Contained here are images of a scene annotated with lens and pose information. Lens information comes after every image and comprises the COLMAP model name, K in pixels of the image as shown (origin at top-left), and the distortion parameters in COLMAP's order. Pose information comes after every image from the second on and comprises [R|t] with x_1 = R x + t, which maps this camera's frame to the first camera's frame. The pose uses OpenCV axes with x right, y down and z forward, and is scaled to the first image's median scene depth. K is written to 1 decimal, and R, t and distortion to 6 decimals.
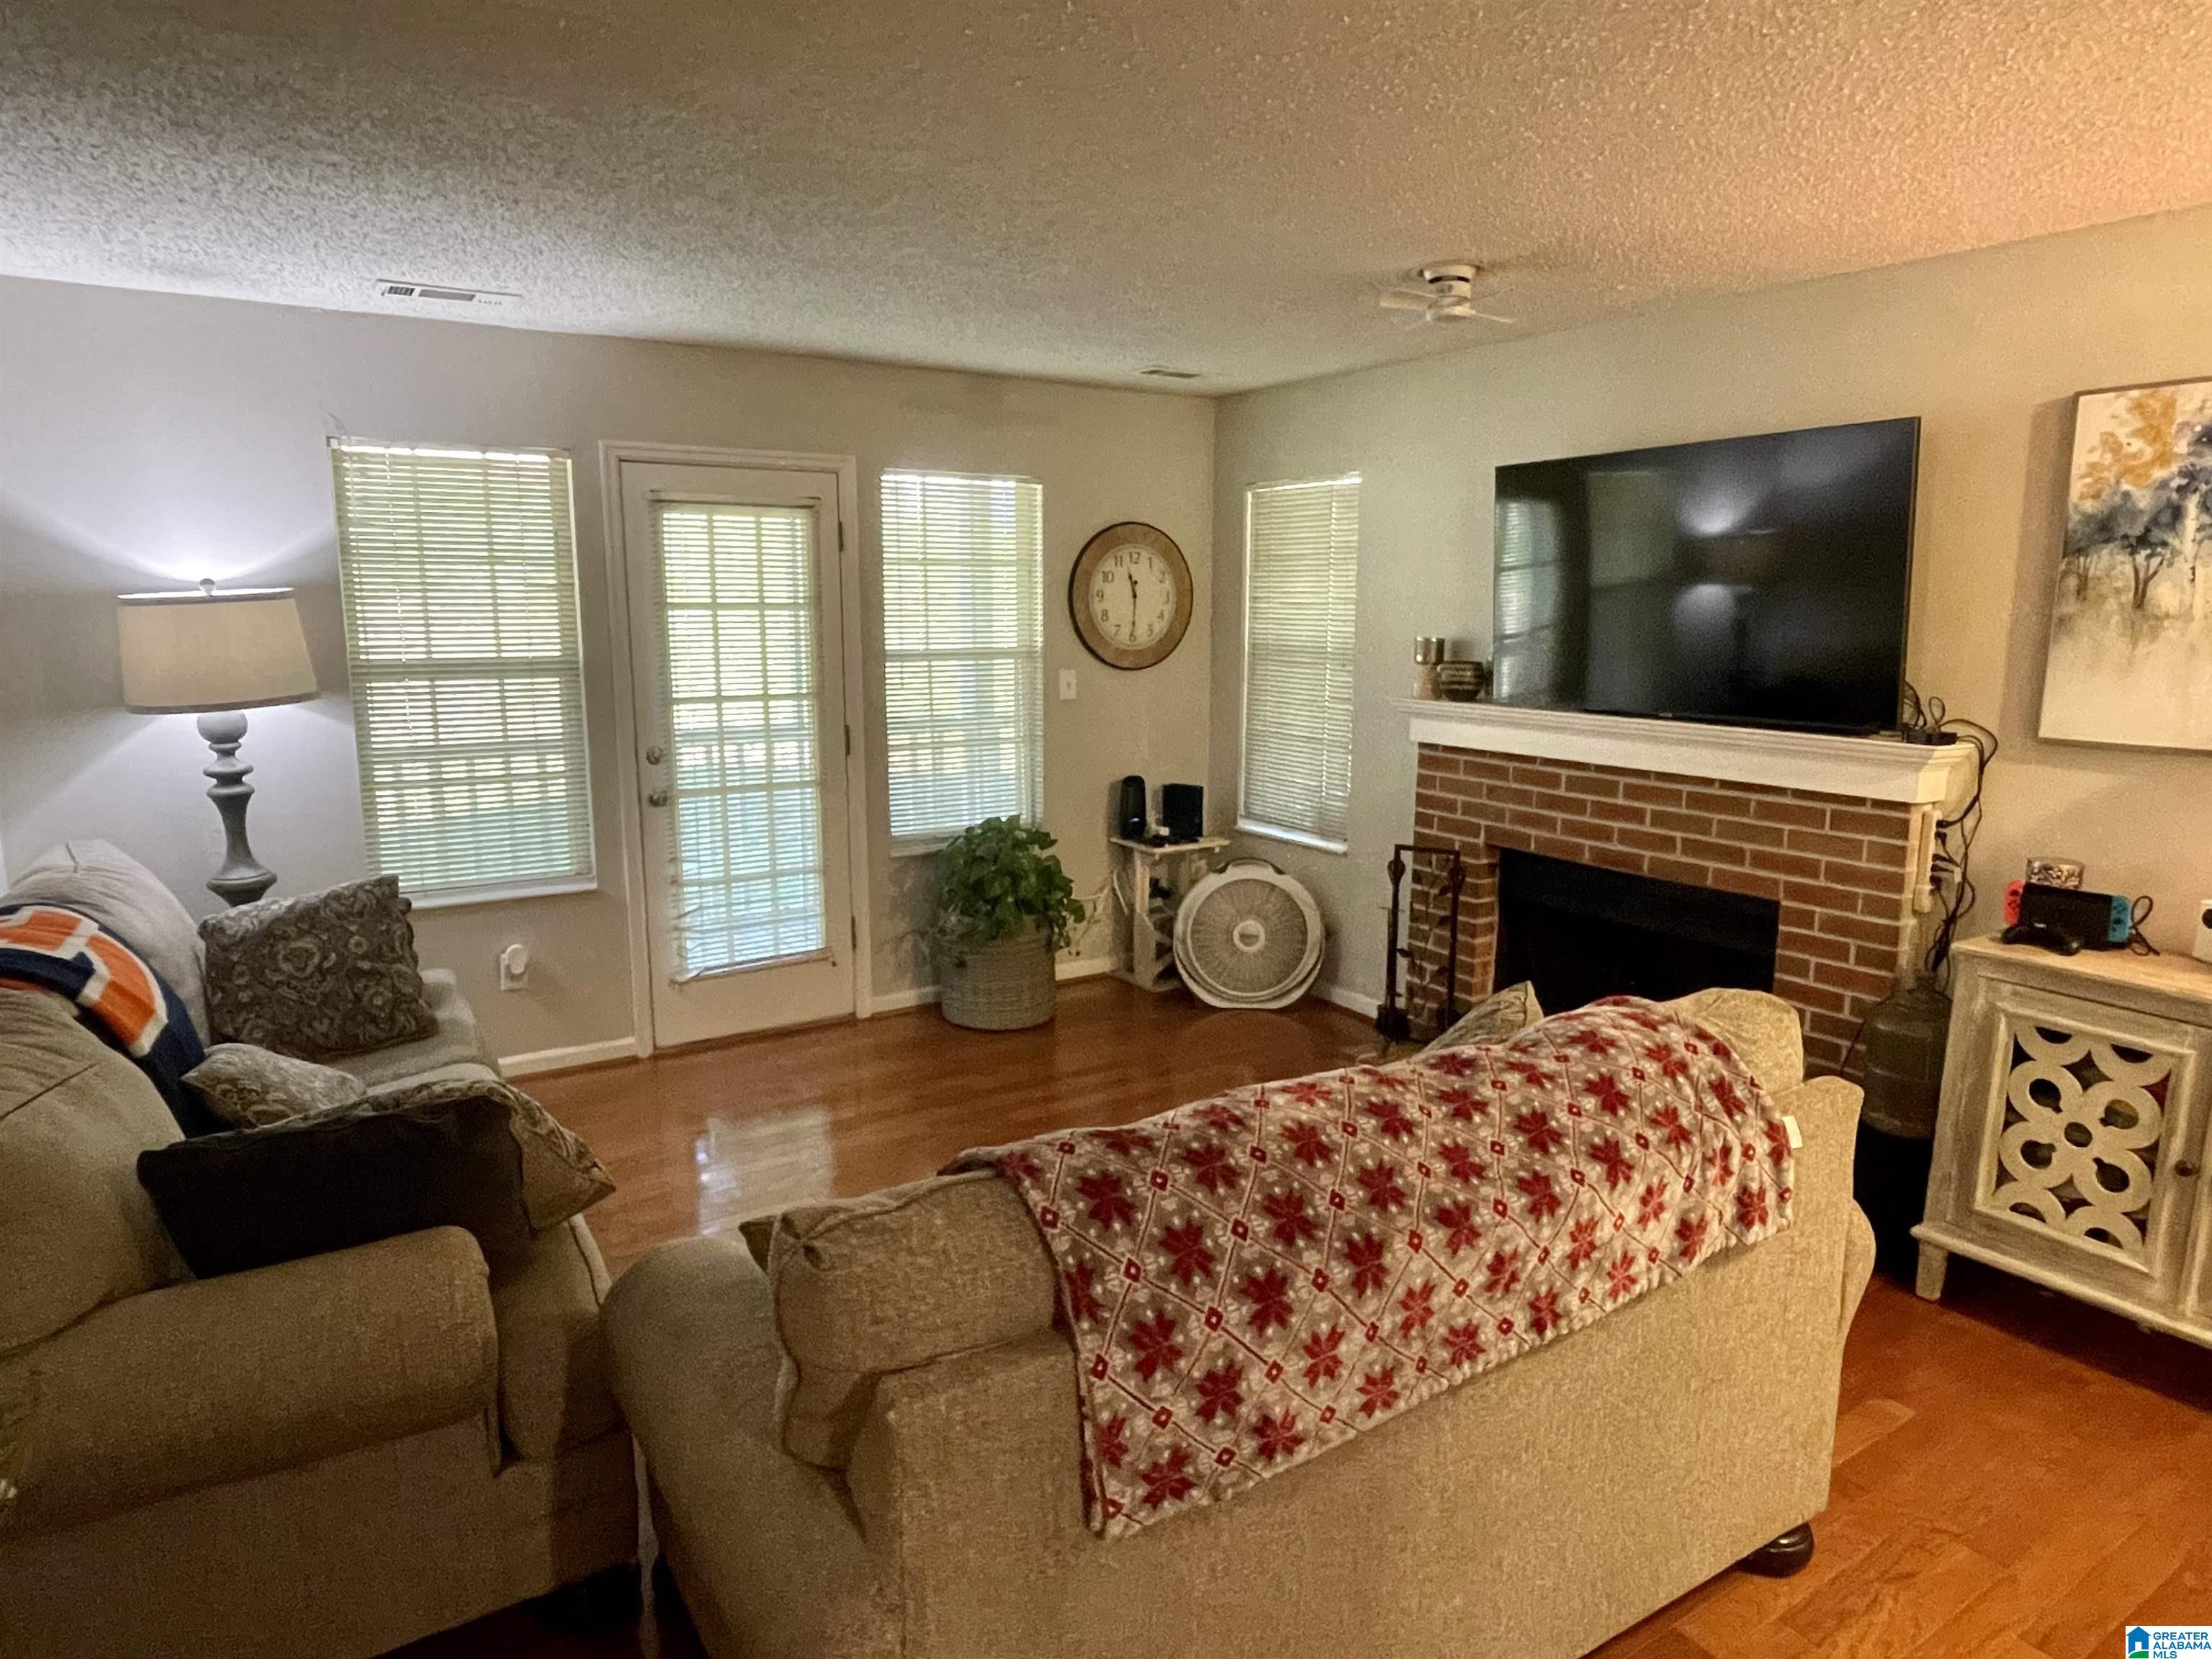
lens RADIAL K [[1330.6, 0, 1106.0], [0, 1330.6, 829.5], [0, 0, 1]] dist [0.000200, 0.000053]
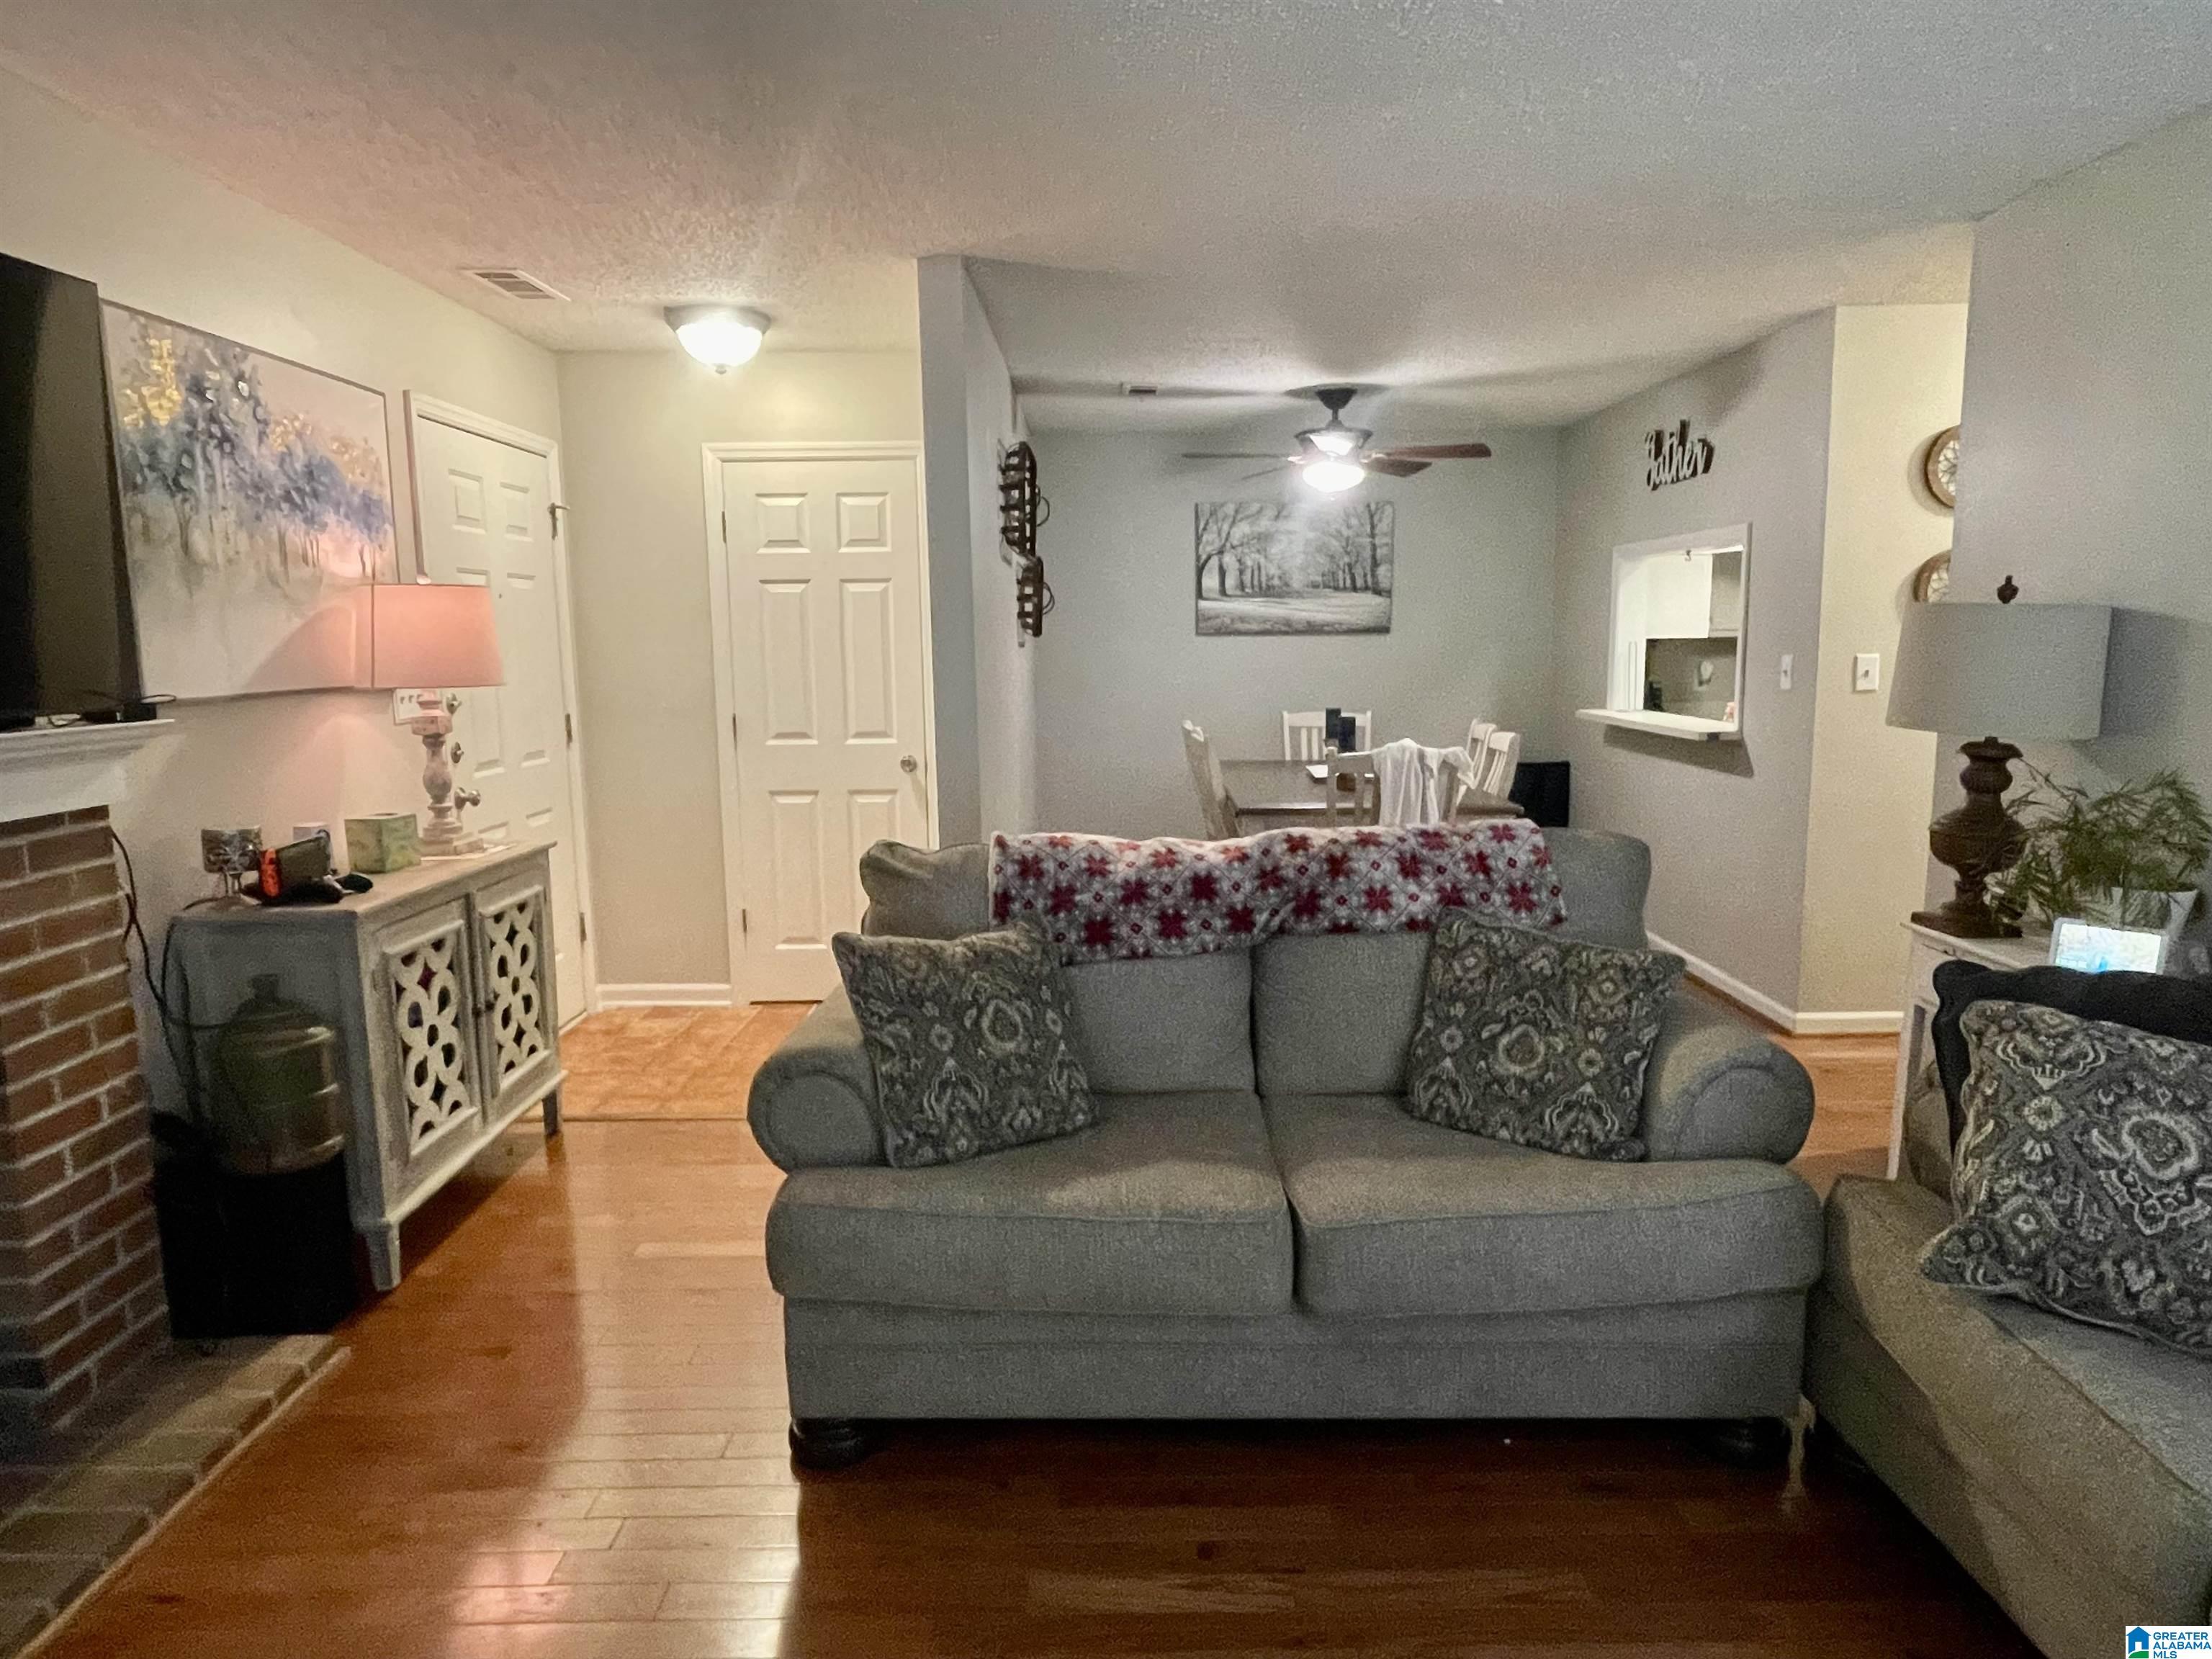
lens RADIAL K [[1330.6, 0, 1106.0], [0, 1330.6, 829.5], [0, 0, 1]] dist [0.000200, 0.000053]
pose [[-0.836333, -0.070788, 0.543632, -0.280329], [0.107007, 0.951476, 0.288517, -0.165302], [-0.537677, 0.299469, -0.788176, 1.310856]]
